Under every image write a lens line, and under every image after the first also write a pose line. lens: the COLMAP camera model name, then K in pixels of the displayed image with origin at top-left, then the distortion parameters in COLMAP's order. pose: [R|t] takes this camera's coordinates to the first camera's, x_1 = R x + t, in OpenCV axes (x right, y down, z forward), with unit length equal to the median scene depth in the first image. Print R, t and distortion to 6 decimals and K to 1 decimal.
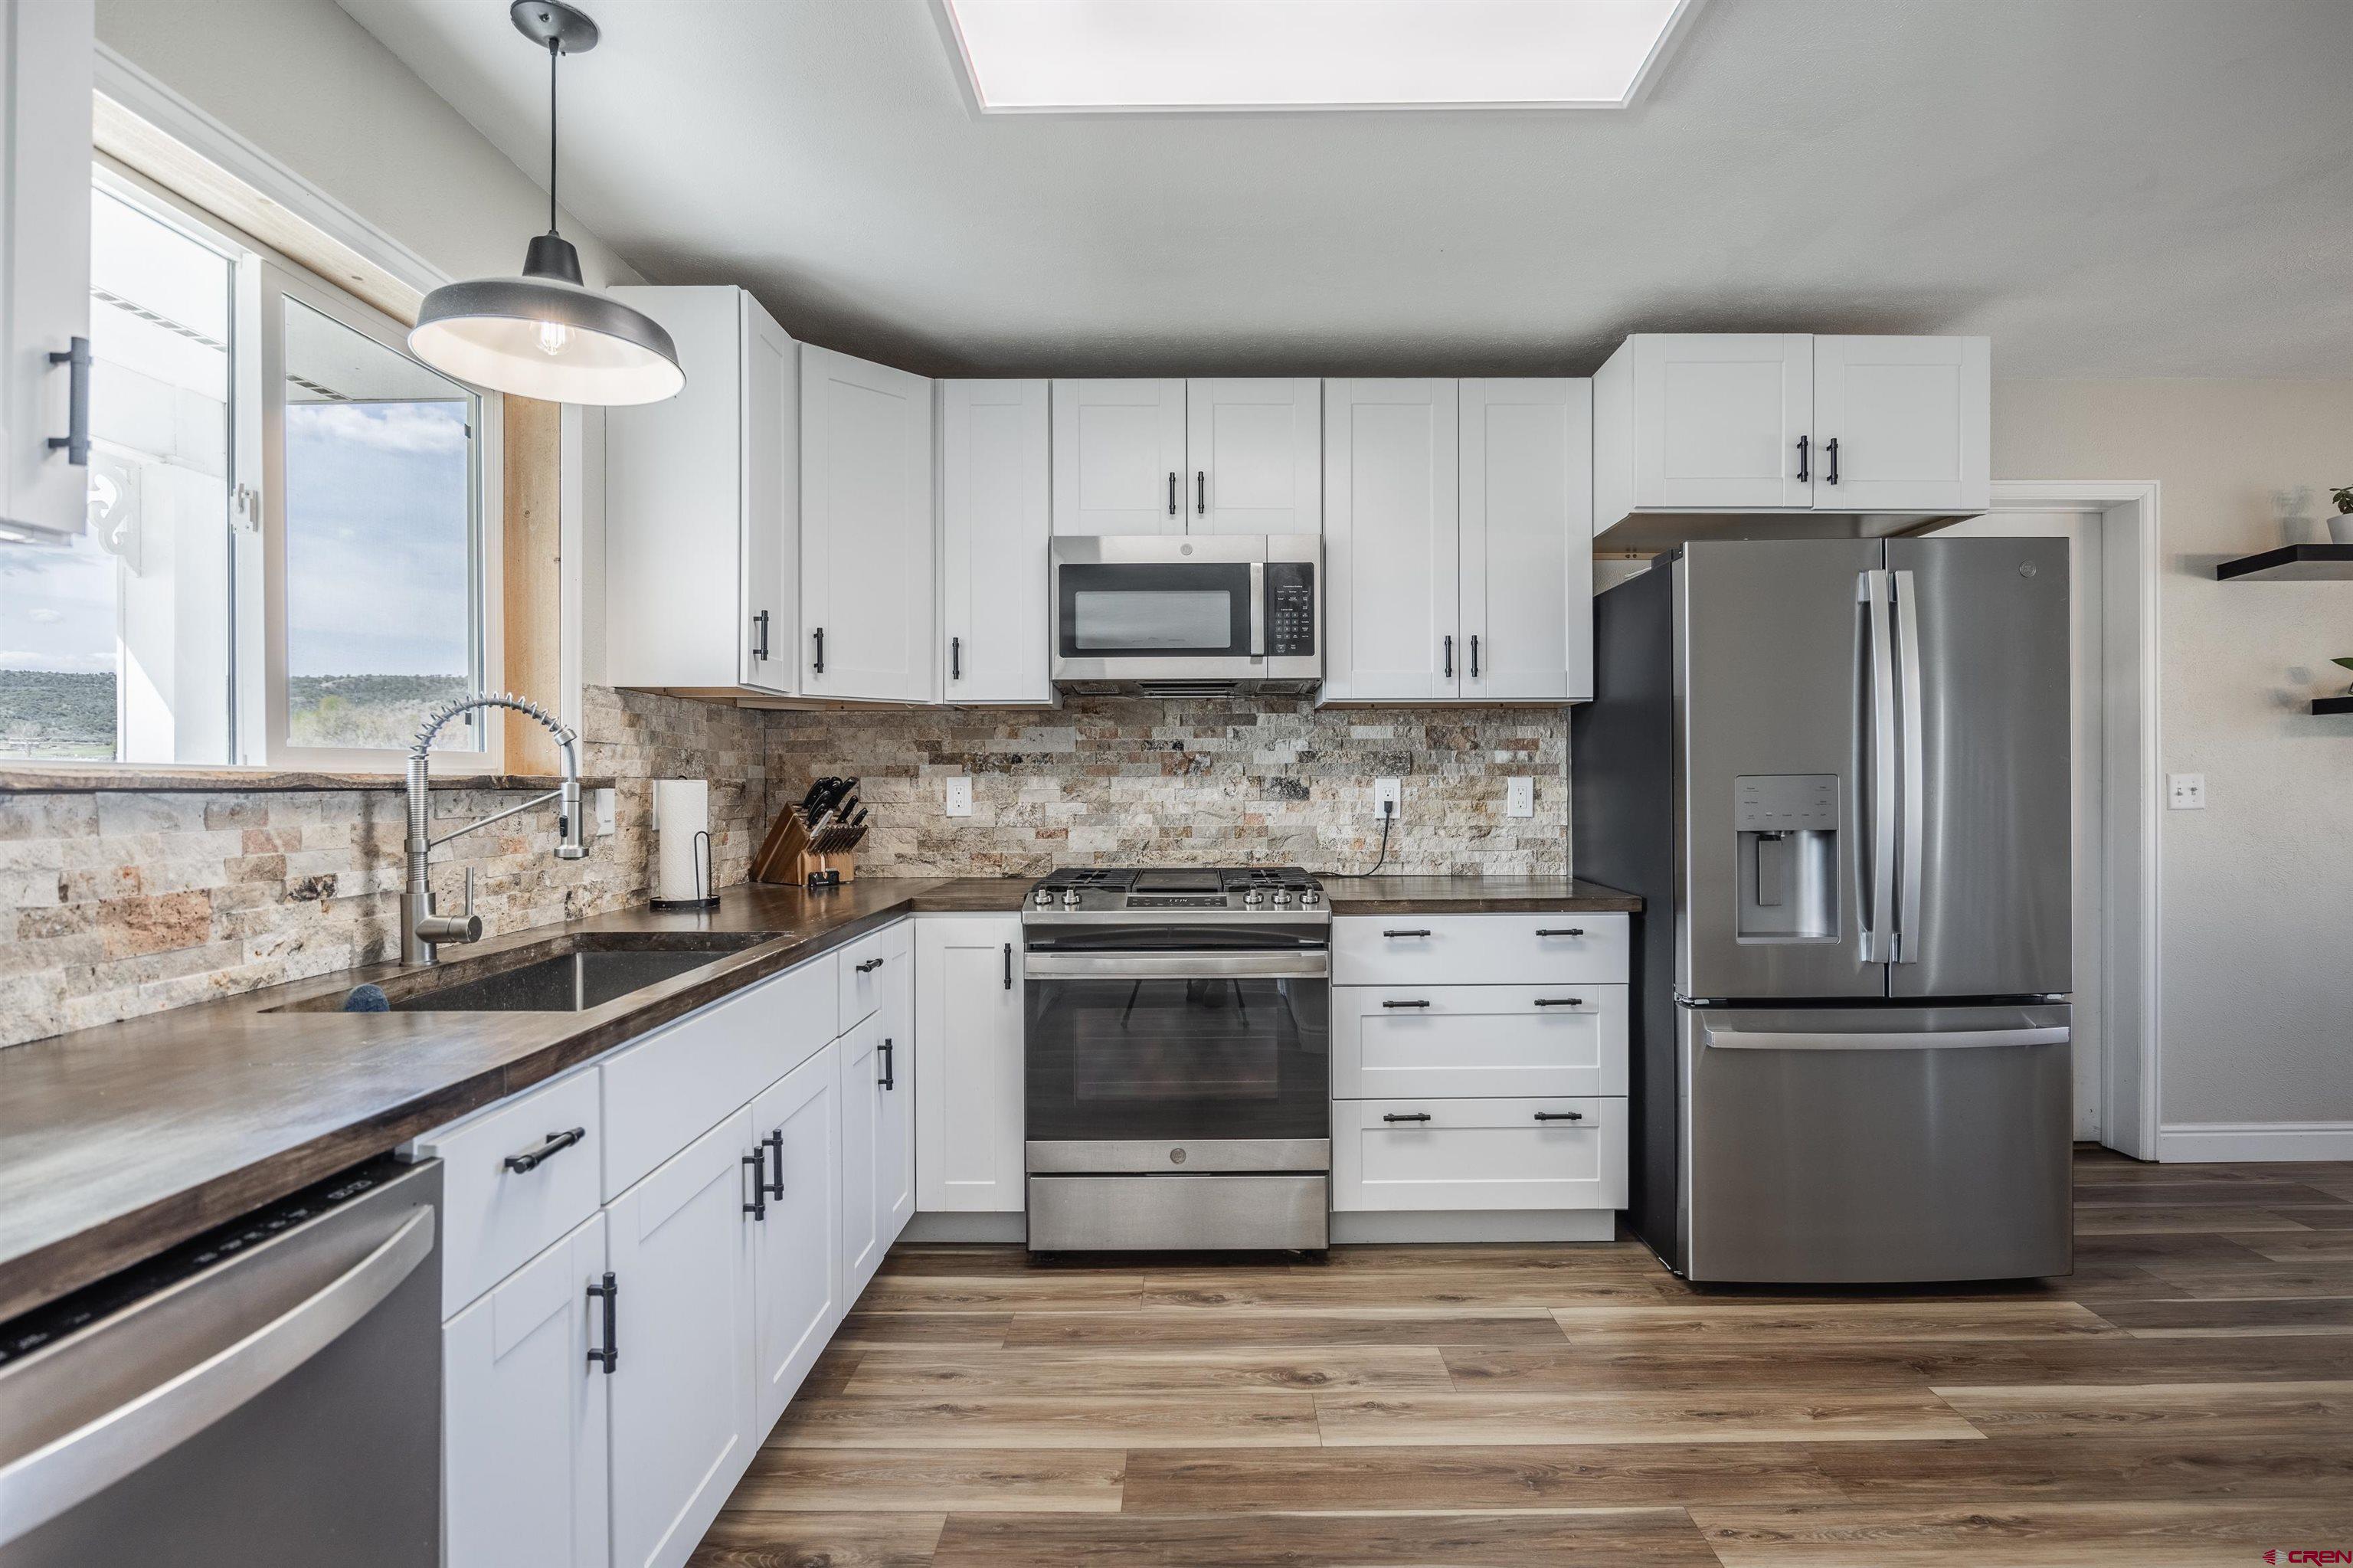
lens RADIAL K [[1123.0, 0, 1186.1], [0, 1123.0, 792.4], [0, 0, 1]] dist [-0.014937, -0.000614]
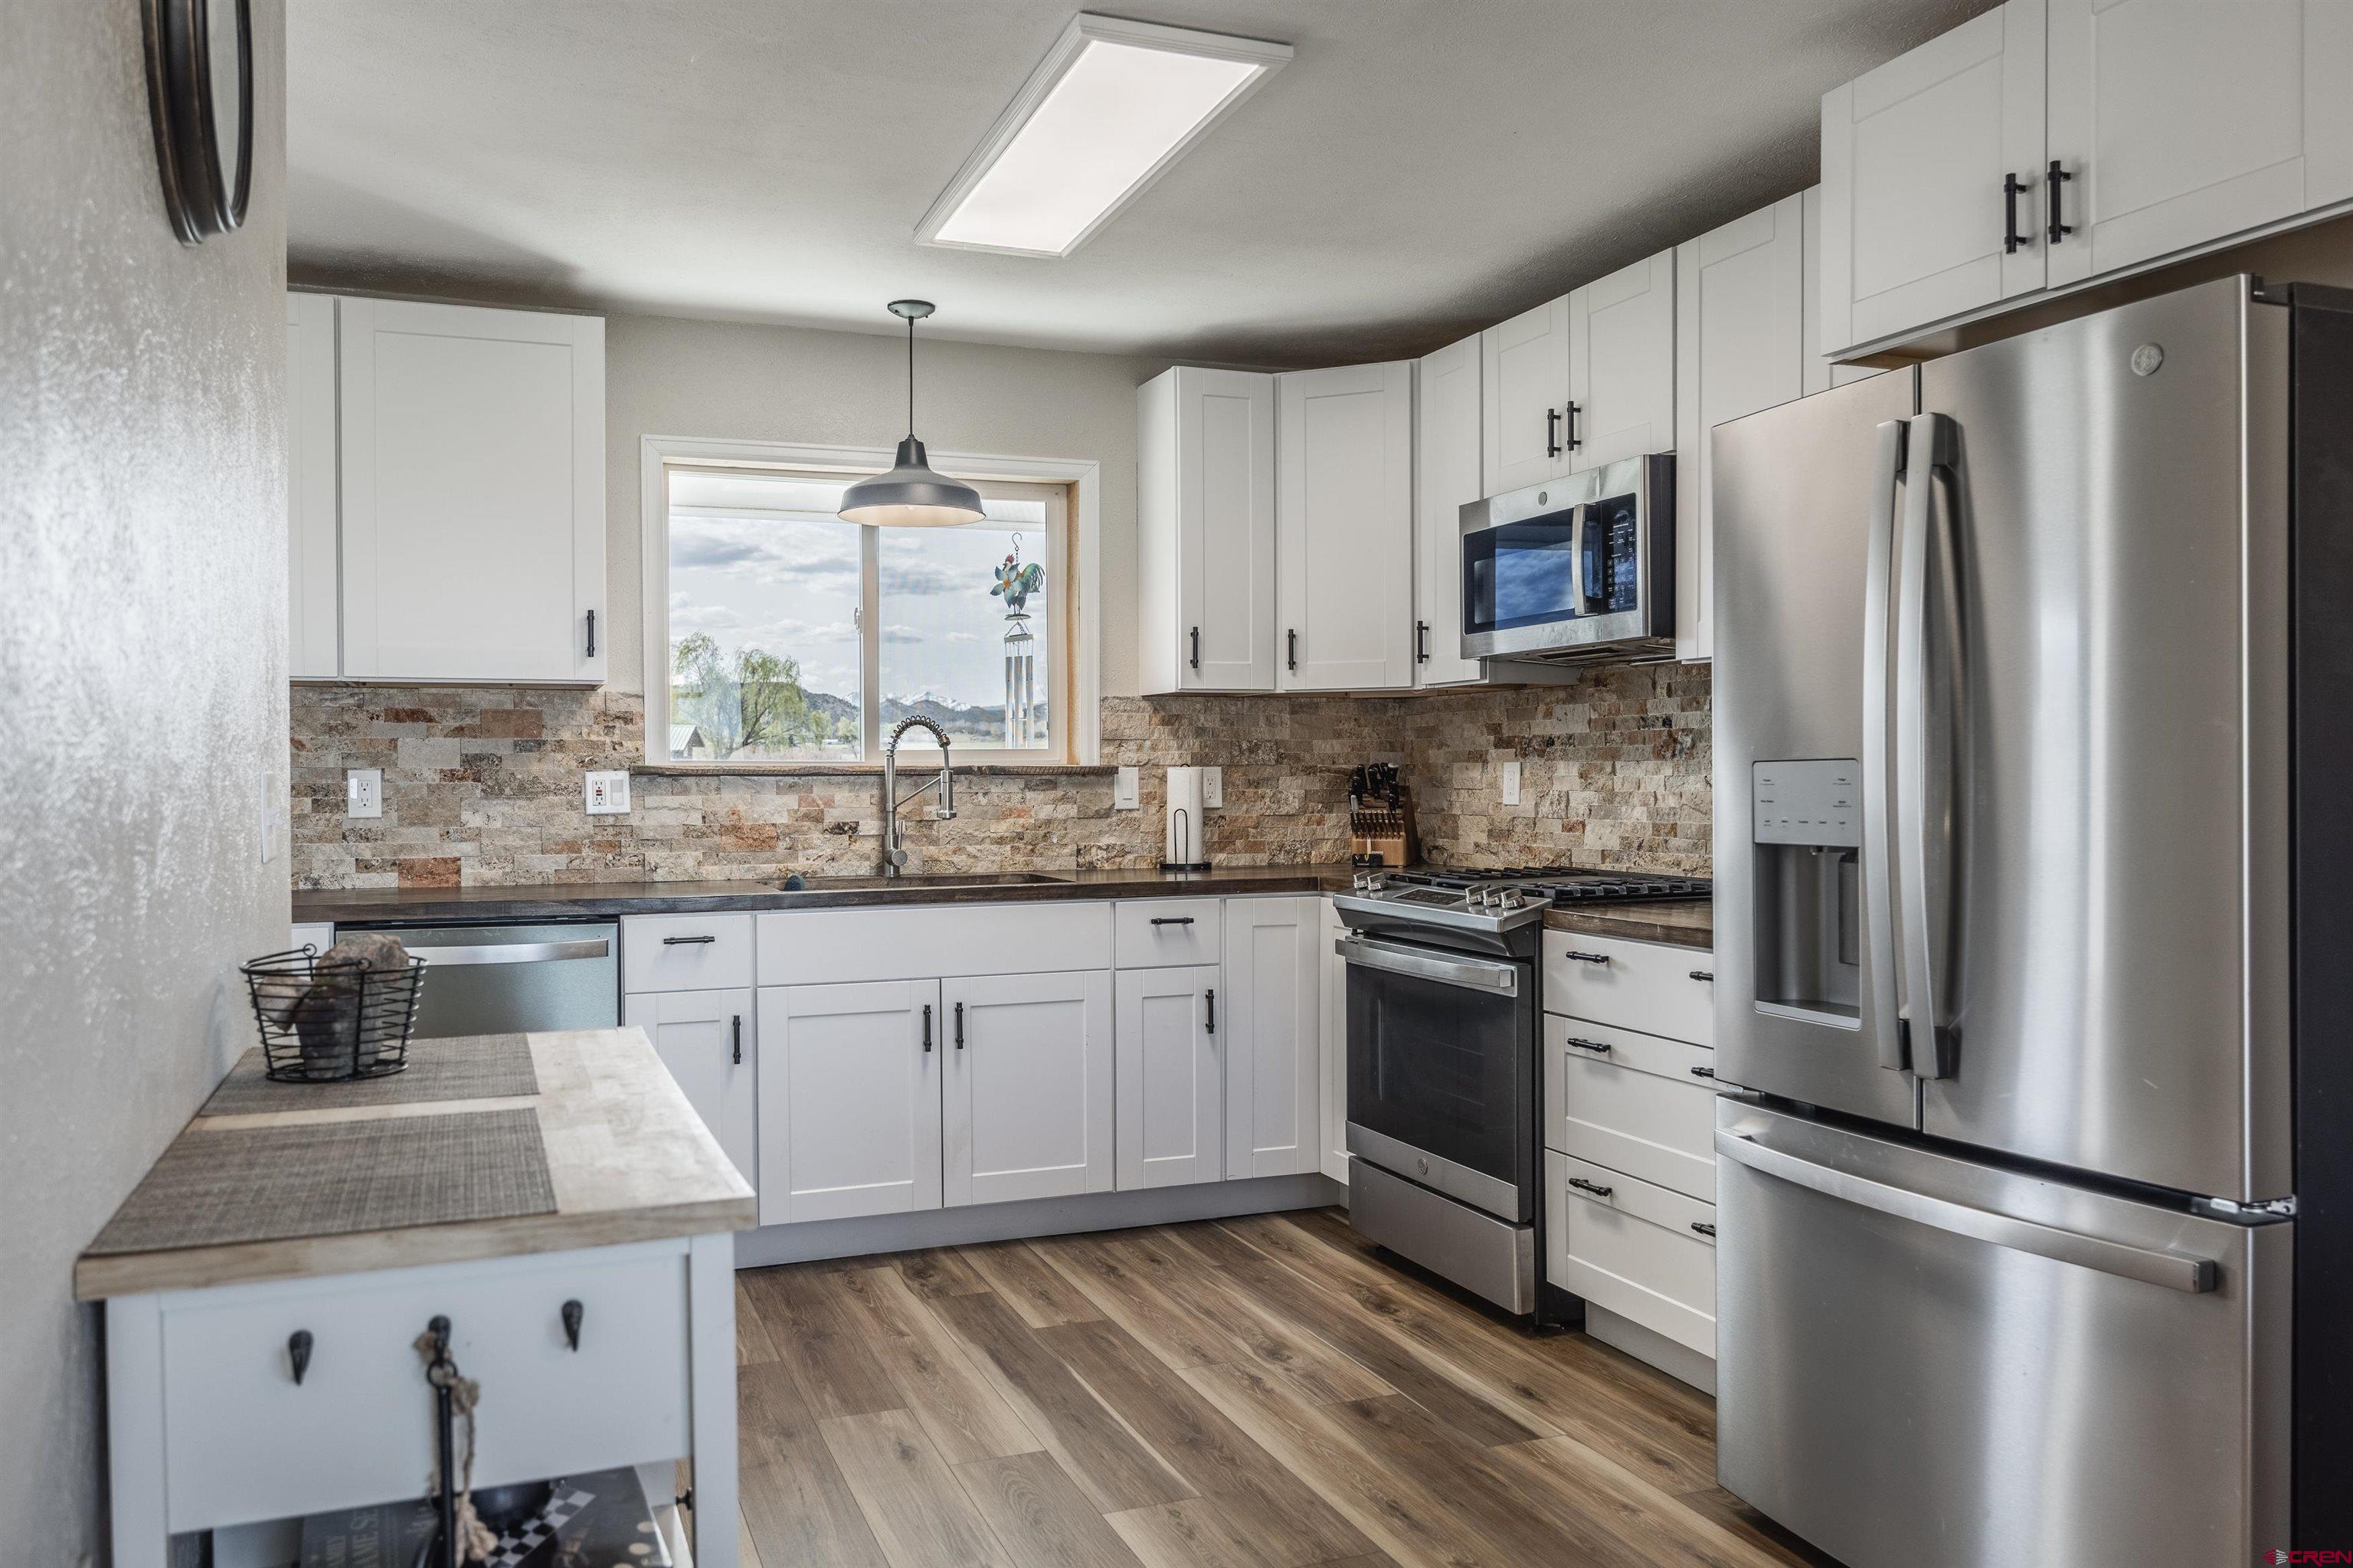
lens RADIAL K [[1725.3, 0, 1174.9], [0, 1725.3, 785.6], [0, 0, 1]] dist [-0.007174, -0.002197]
pose [[0.372768, 0.009541, -0.927875, 1.245406], [-0.004072, 0.999954, 0.008647, -0.006930], [0.927915, 0.000555, 0.372790, 0.266290]]
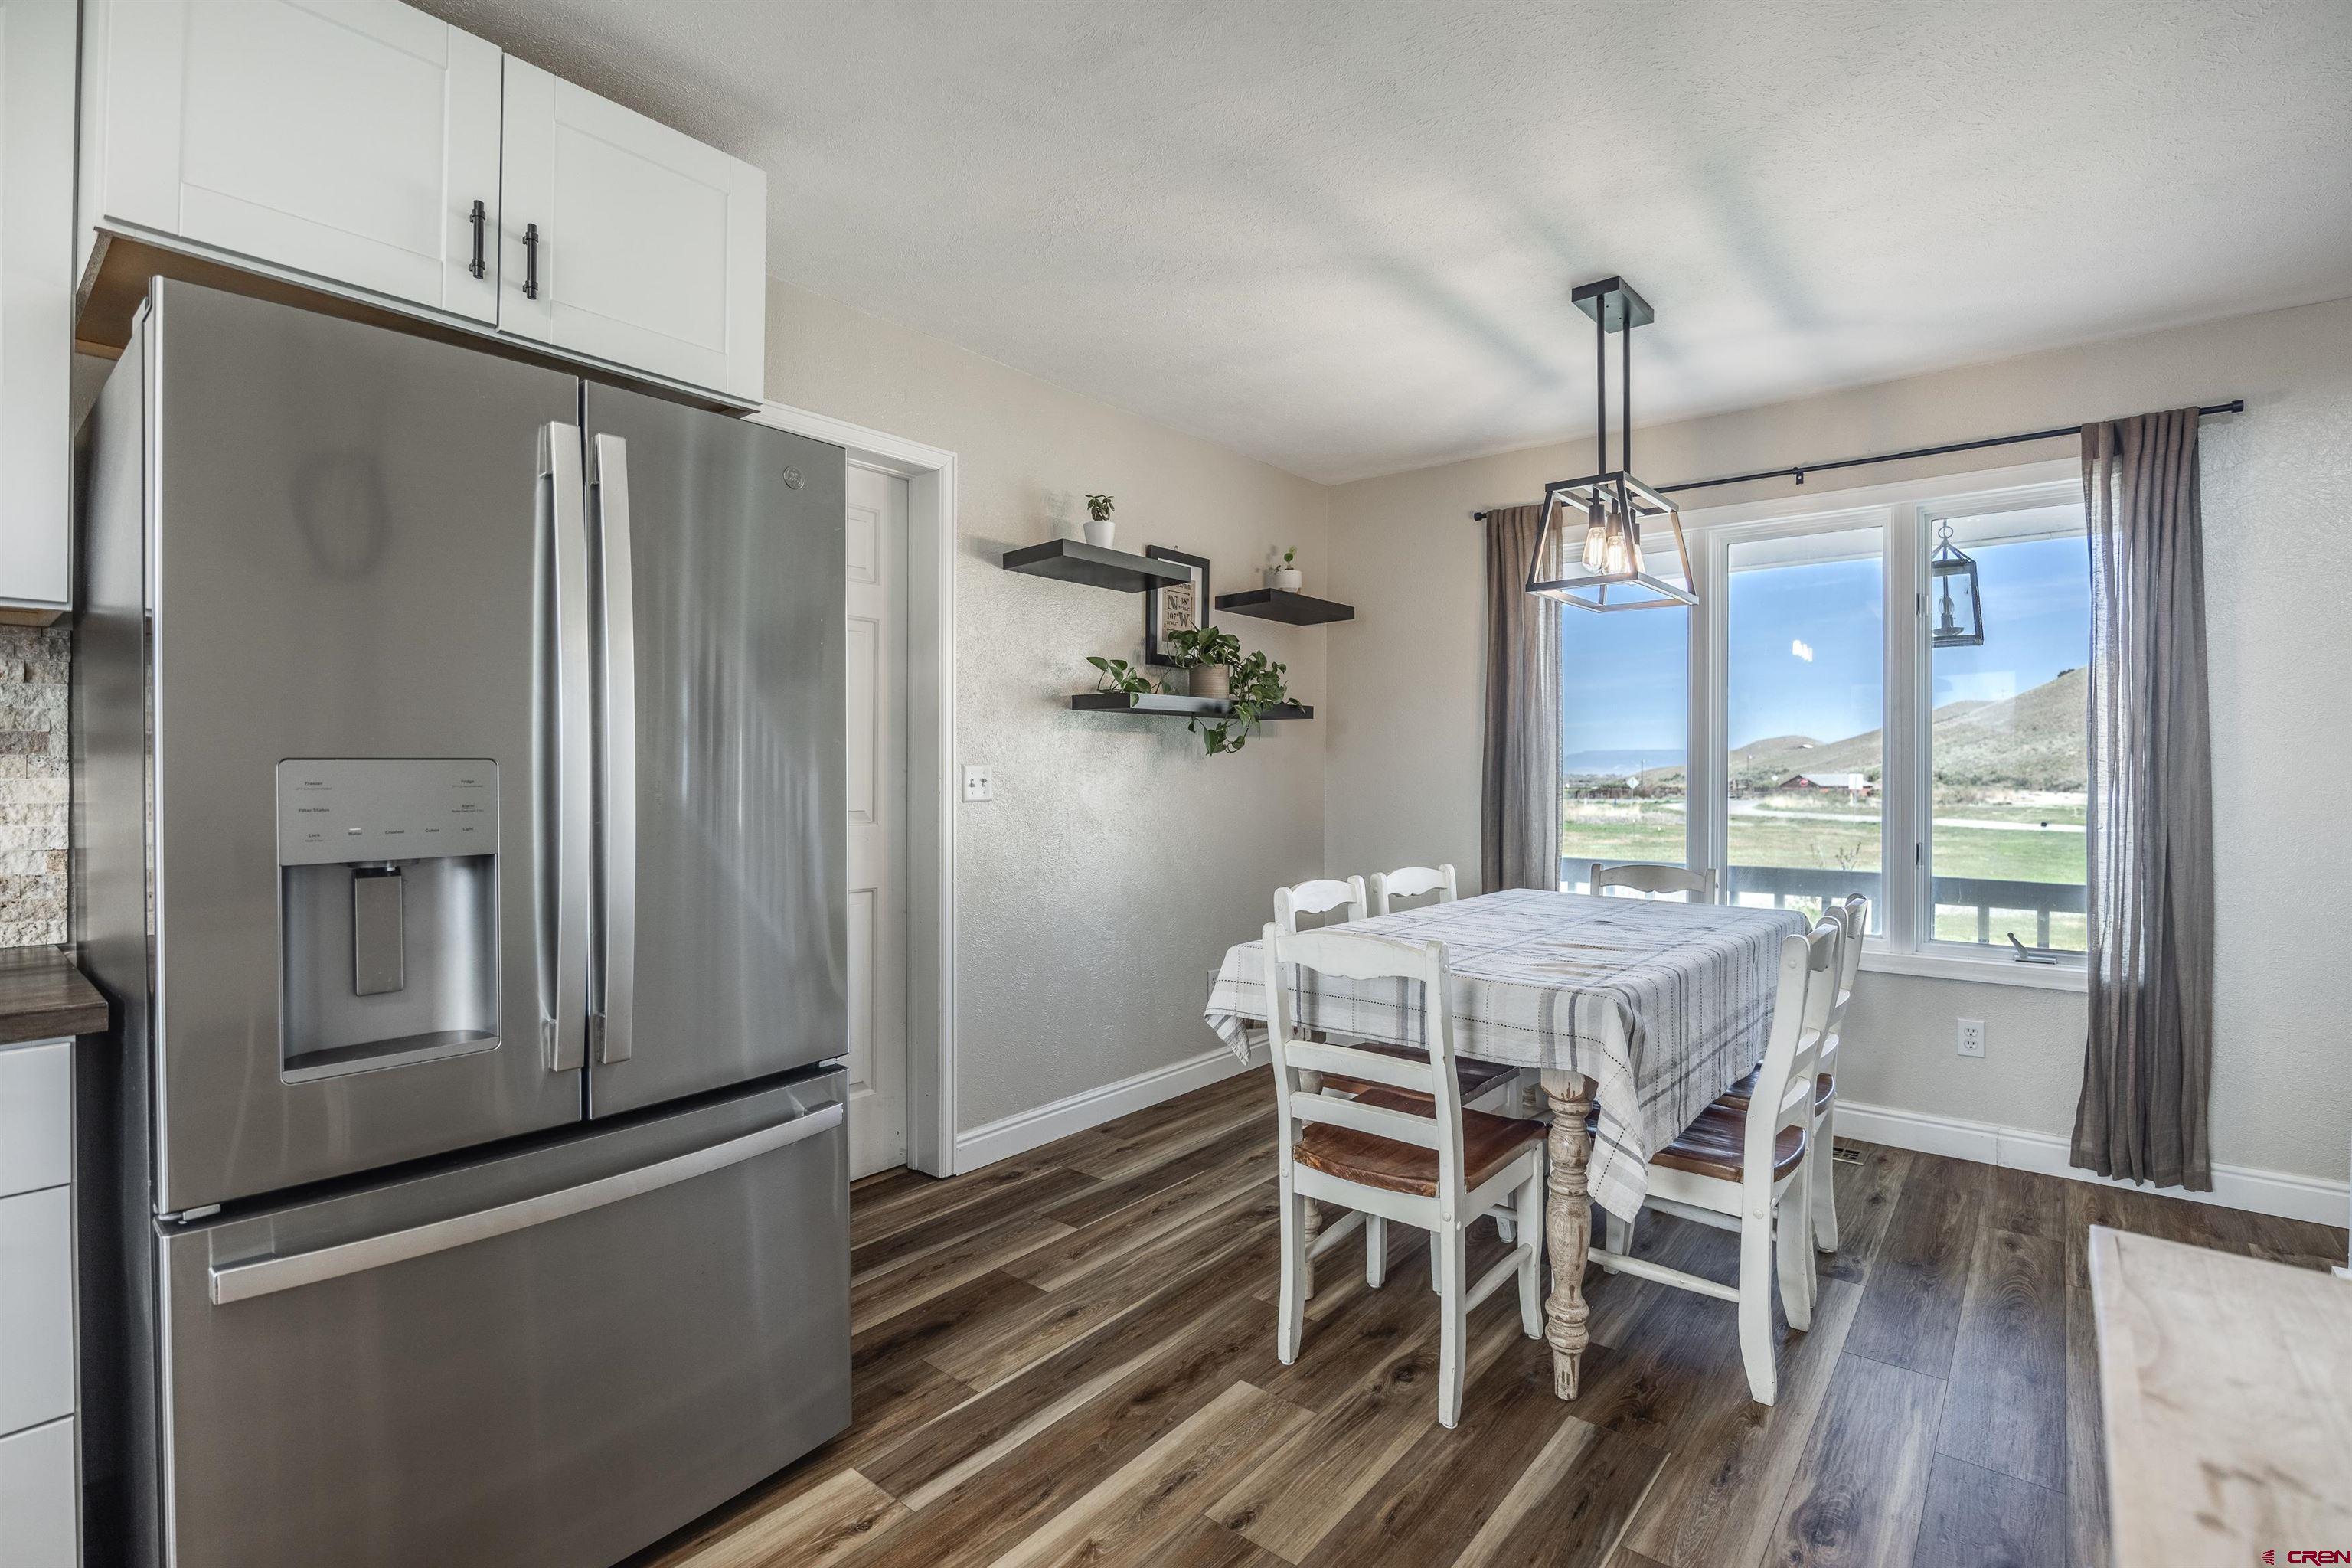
lens RADIAL K [[1122.5, 0, 1185.6], [0, 1122.5, 792.4], [0, 0, 1]] dist [-0.014937, -0.000614]
pose [[0.620761, -0.007962, 0.783959, 0.320577], [-0.002049, 0.999929, 0.011779, -0.005815], [-0.783997, -0.008918, 0.620701, 0.324529]]
